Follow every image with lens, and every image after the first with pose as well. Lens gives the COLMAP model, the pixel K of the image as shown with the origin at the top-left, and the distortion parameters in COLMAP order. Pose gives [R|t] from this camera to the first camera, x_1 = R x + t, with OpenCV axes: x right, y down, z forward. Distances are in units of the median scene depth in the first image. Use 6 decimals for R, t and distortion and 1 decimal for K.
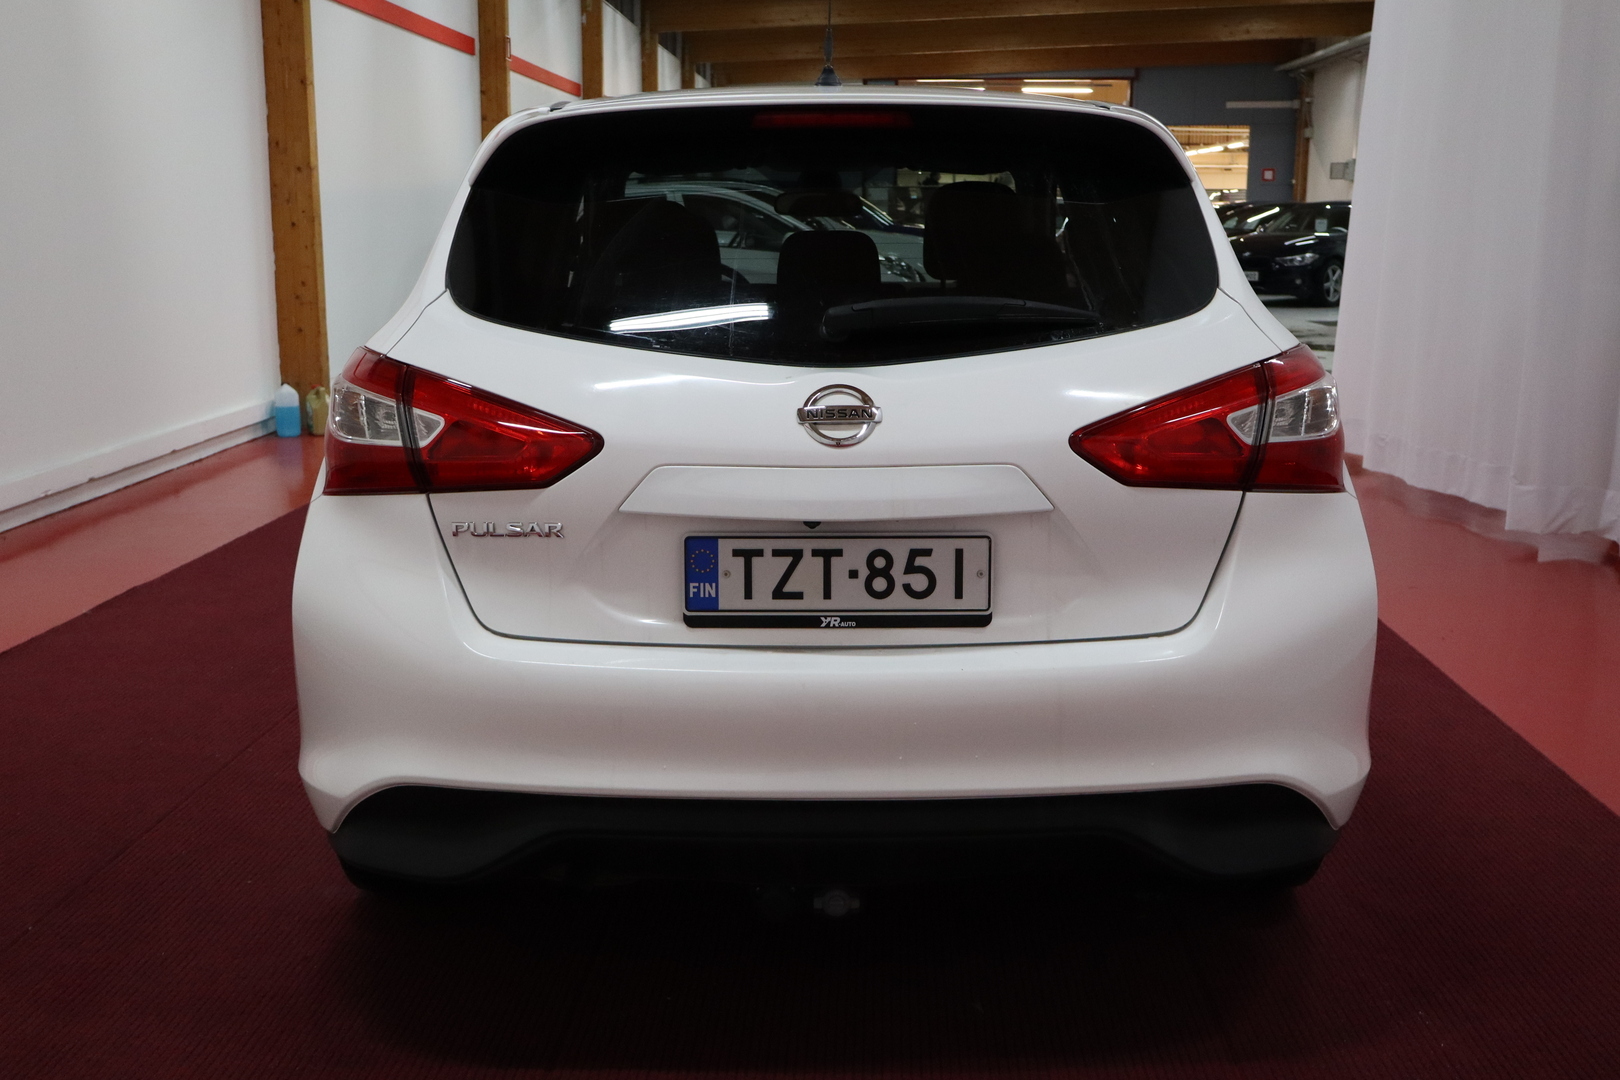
lens RADIAL K [[1656.0, 0, 810.0], [0, 1656.0, 540.0], [0, 0, 1]] dist [-0.006862, -0.001669]
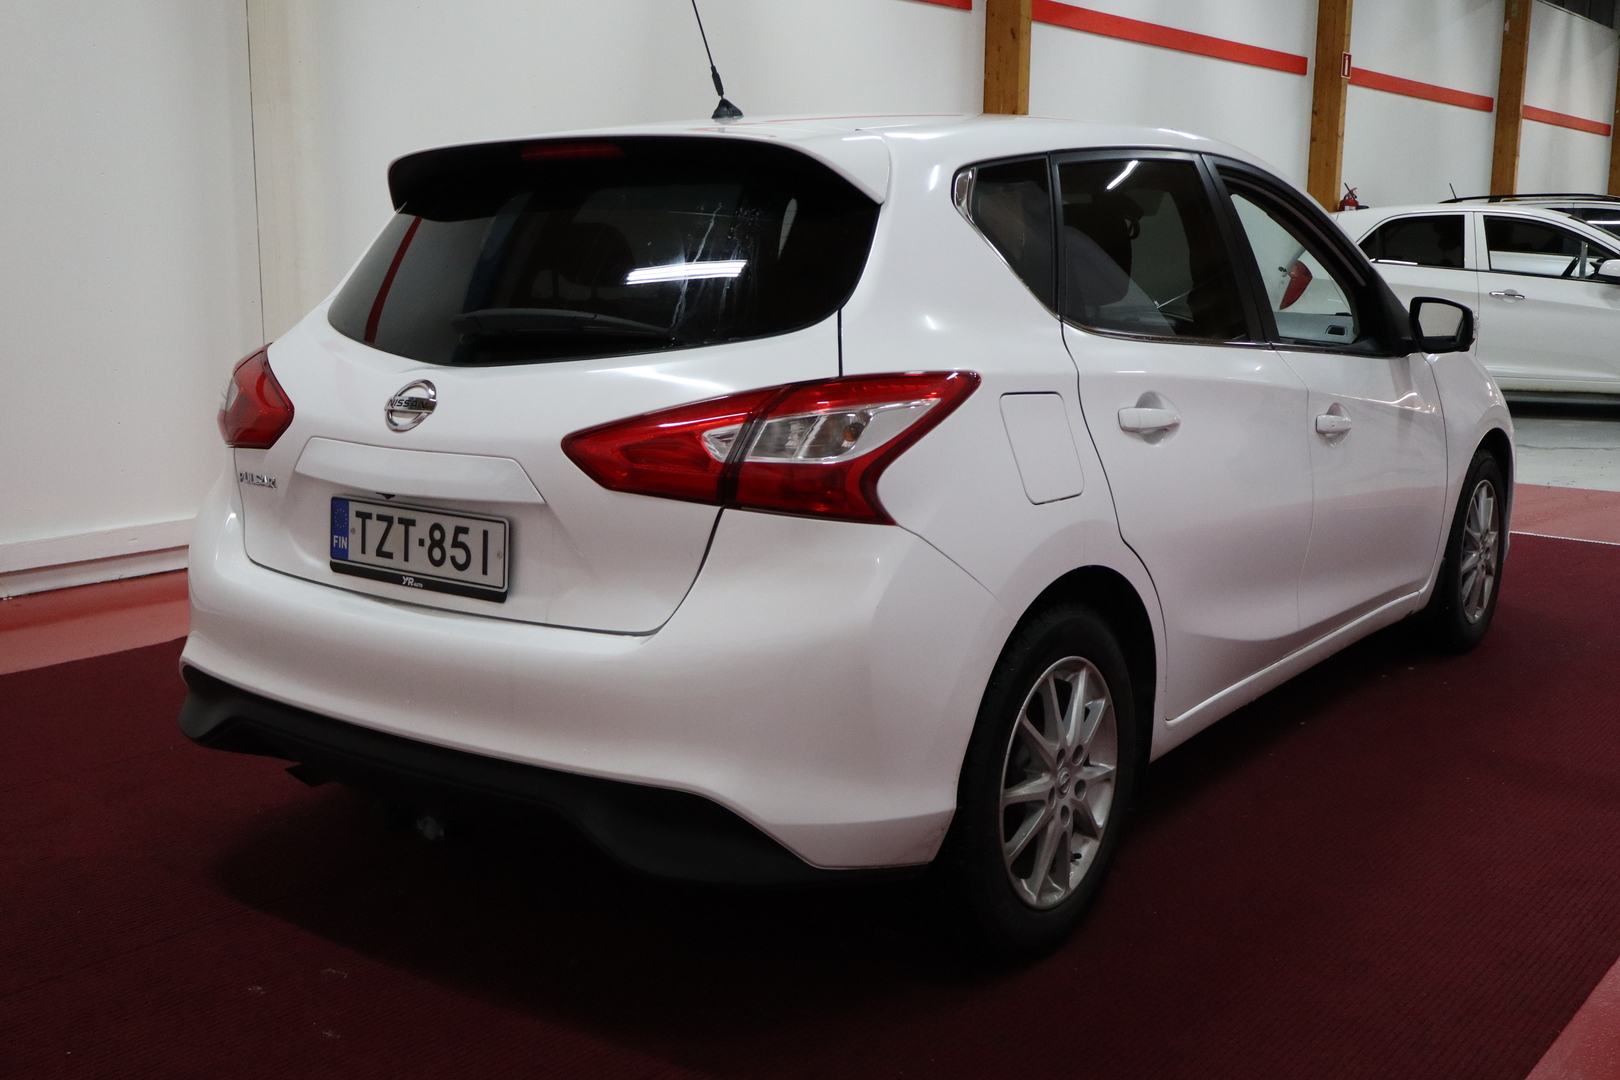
lens RADIAL K [[1682.2, 0, 777.3], [0, 1682.2, 531.6], [0, 0, 1]] dist [-0.006760, 0.000653]
pose [[0.797865, 0.106438, -0.593365, 0.920705], [-0.119027, 0.992727, 0.018027, -0.037806], [0.590969, 0.056244, 0.804732, 0.194250]]
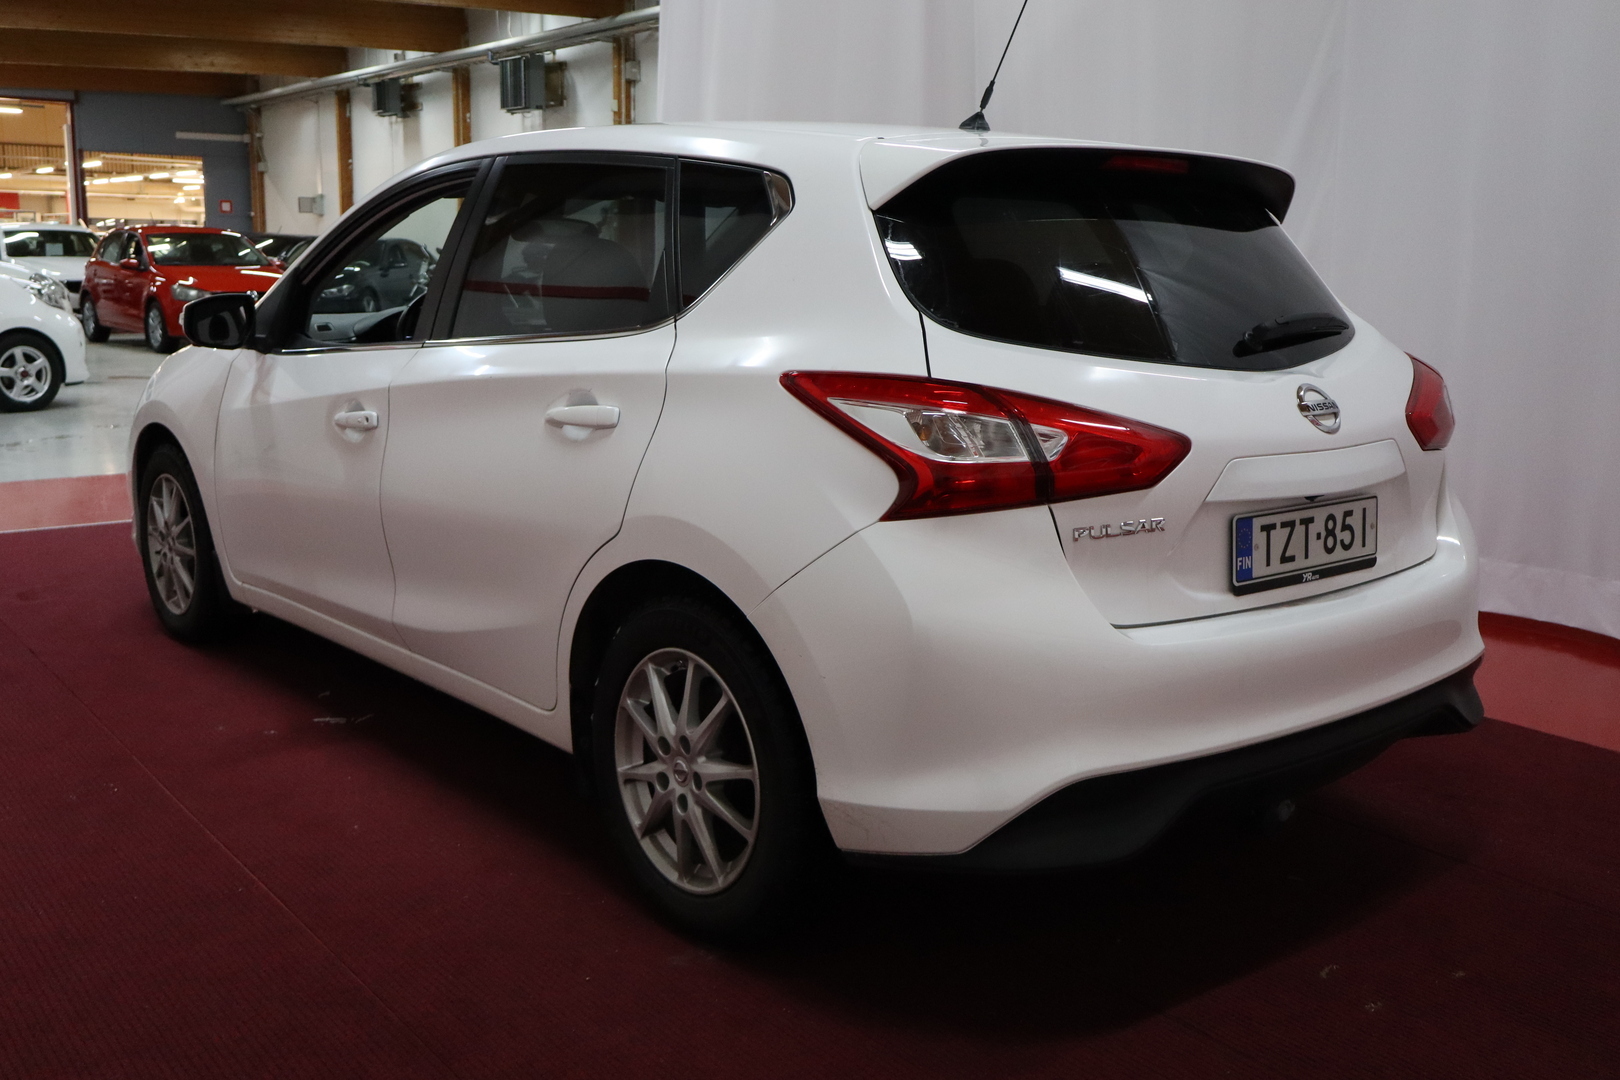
lens RADIAL K [[1591.8, 0, 810.0], [0, 1591.8, 540.0], [0, 0, 1]] dist [0.002005, 0.010063]
pose [[0.762300, -0.103226, 0.638939, -1.015709], [0.111243, 0.993405, 0.027772, -0.051376], [-0.637592, 0.049907, 0.768756, 0.326581]]
